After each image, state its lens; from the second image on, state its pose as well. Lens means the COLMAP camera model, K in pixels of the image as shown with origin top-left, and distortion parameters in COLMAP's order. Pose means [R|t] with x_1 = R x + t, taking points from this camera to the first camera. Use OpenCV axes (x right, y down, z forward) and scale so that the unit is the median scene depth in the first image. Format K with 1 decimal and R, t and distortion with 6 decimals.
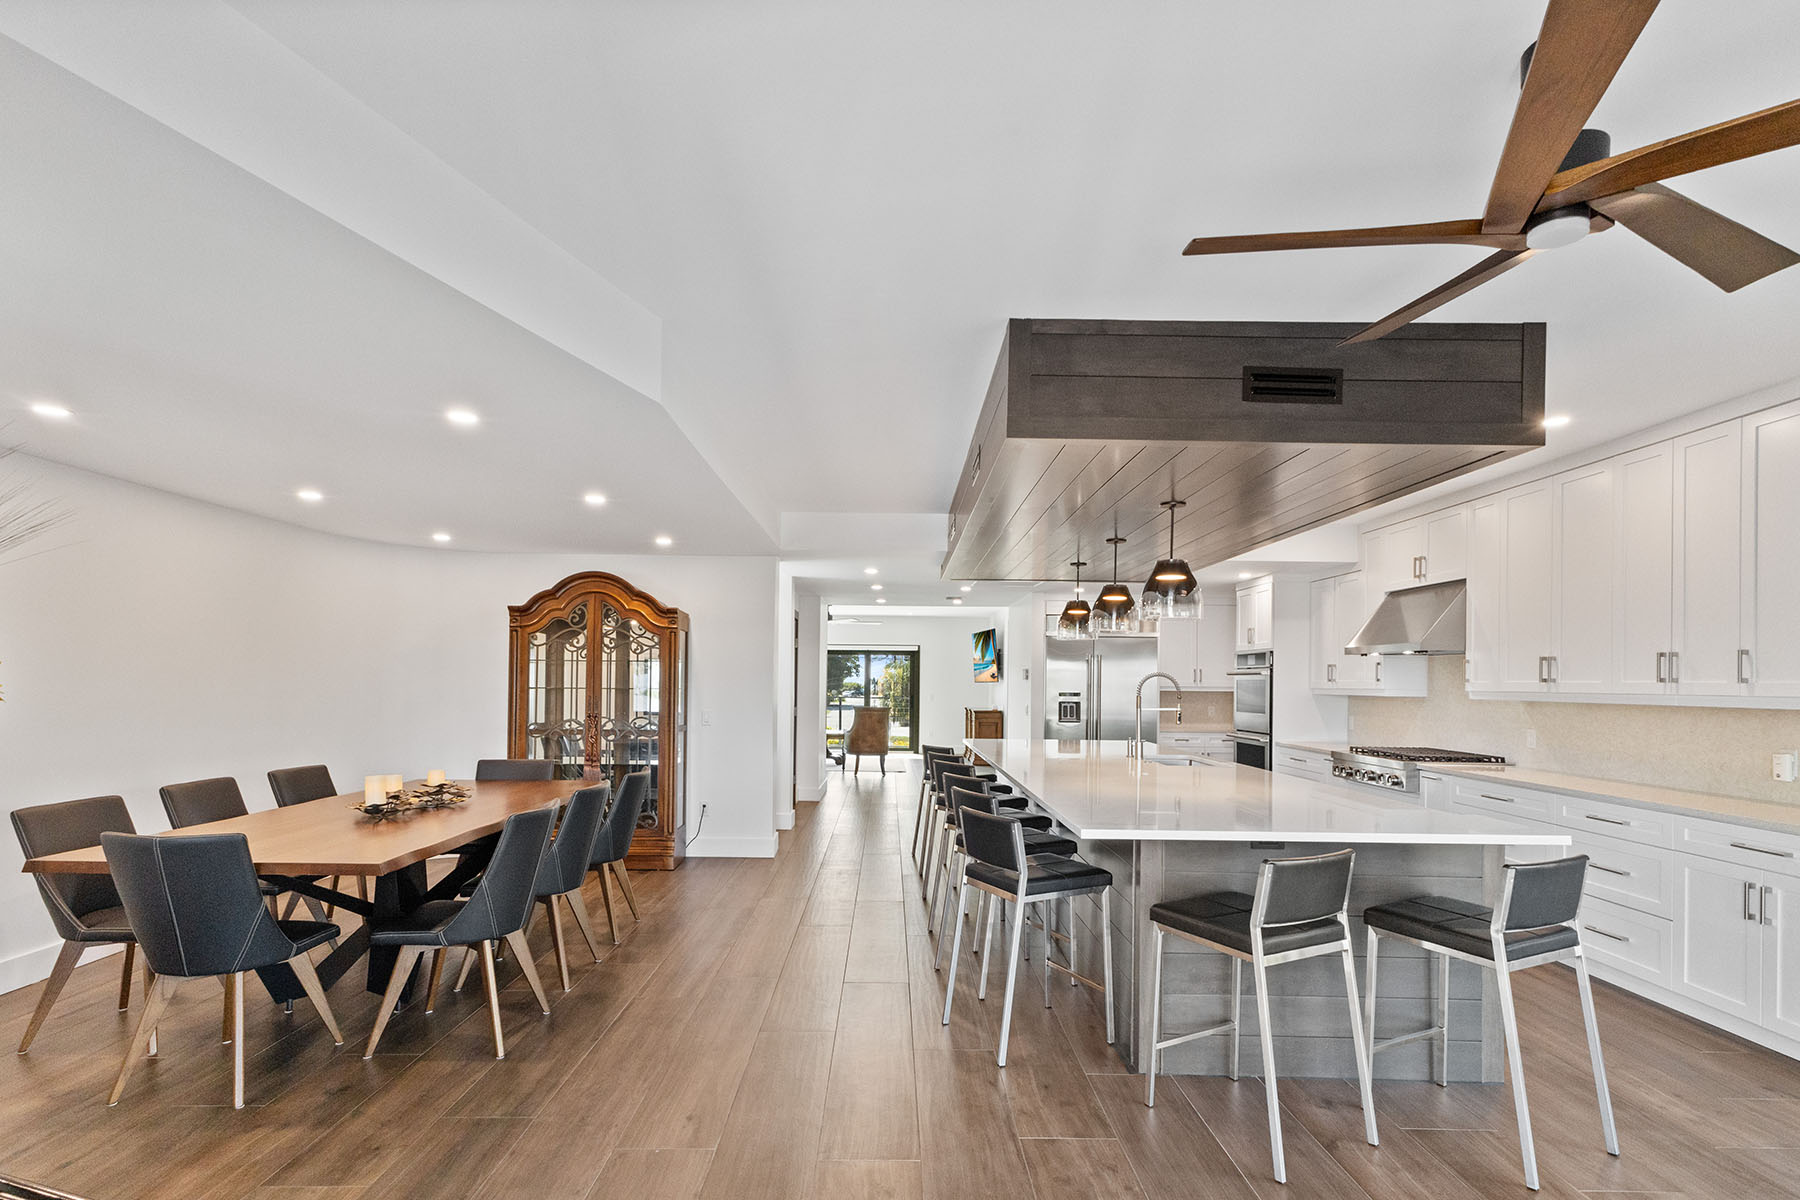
lens RADIAL K [[811.0, 0, 898.4], [0, 811.0, 676.3], [0, 0, 1]] dist [-0.000918, -0.000299]
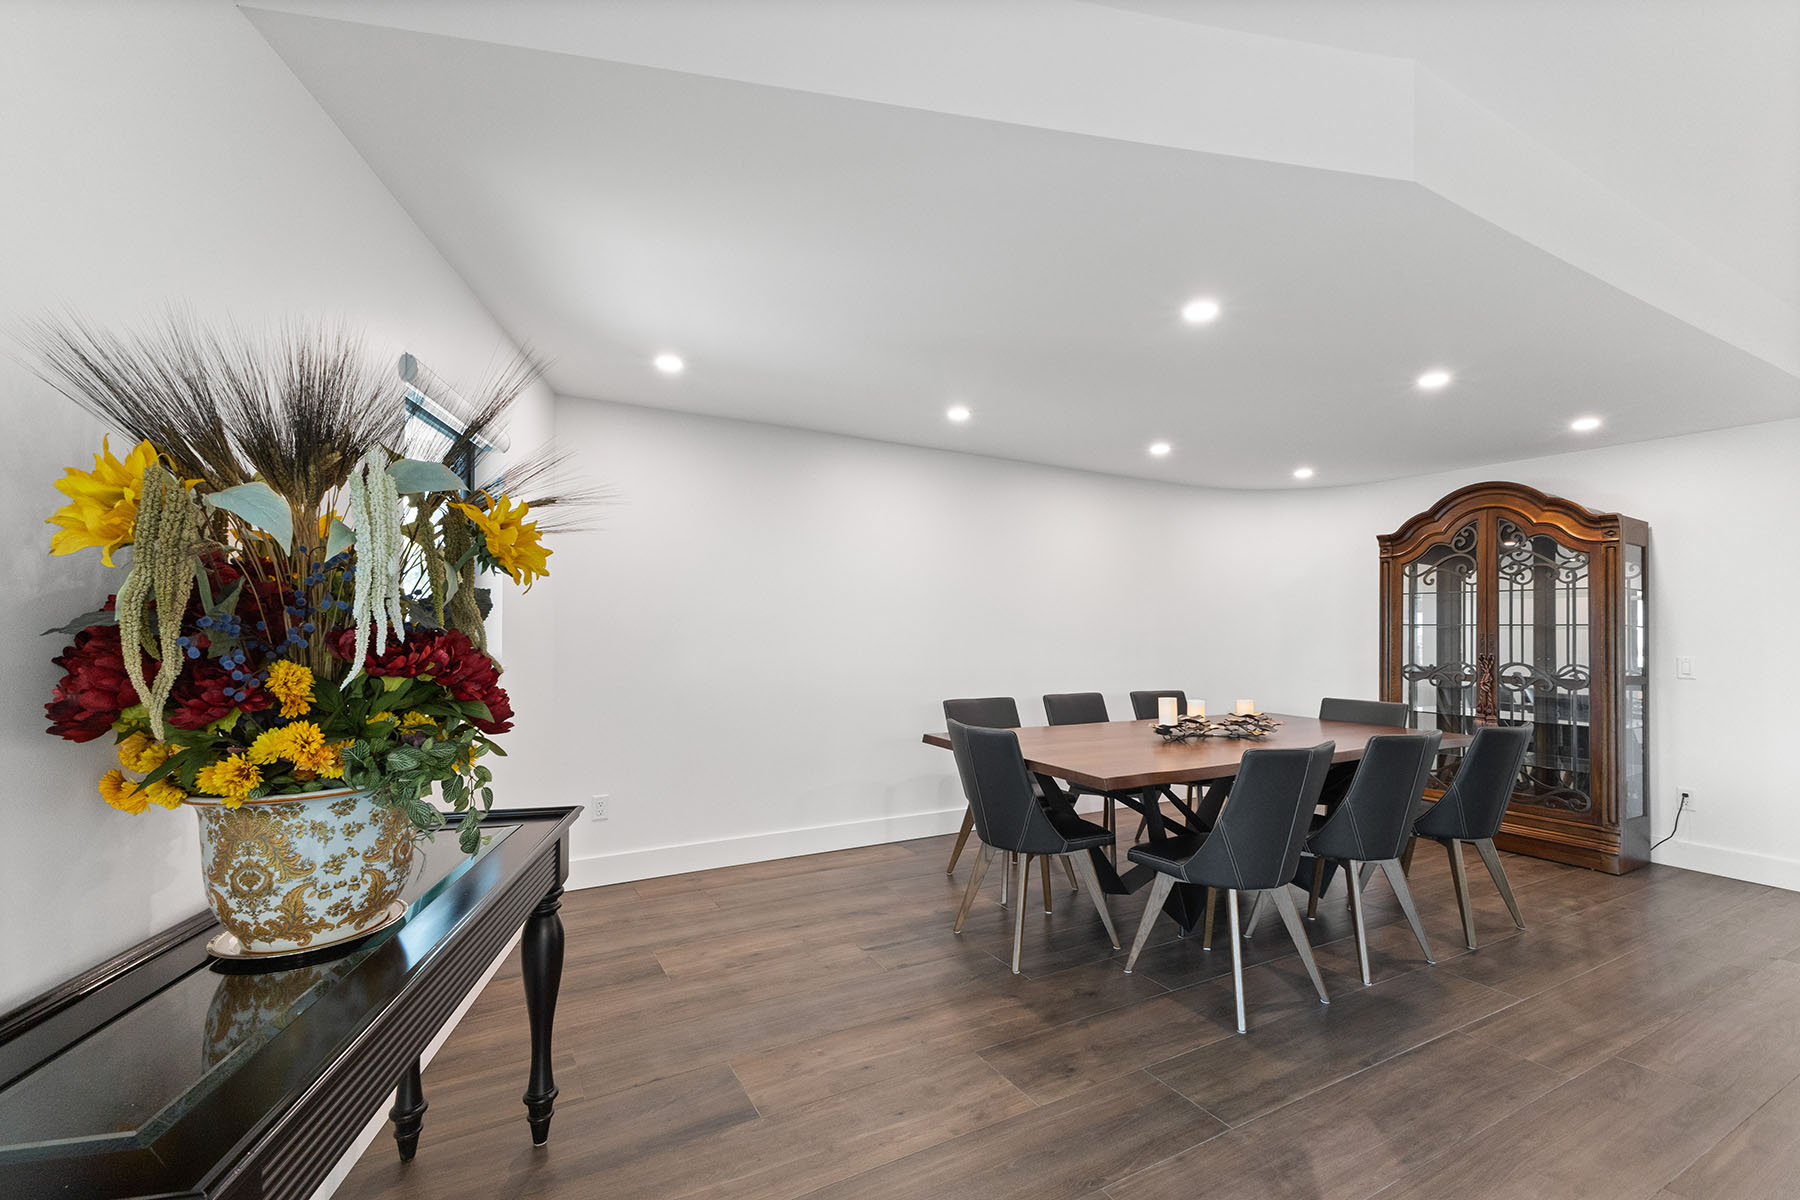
lens RADIAL K [[773.7, 0, 900.3], [0, 773.7, 611.8], [0, 0, 1]] dist [0.007793, 0.000158]
pose [[0.487049, -0.021627, -0.873107, 0.026476], [0.006845, 0.999757, -0.020945, 0.017399], [0.873348, 0.004225, 0.487079, 0.121320]]
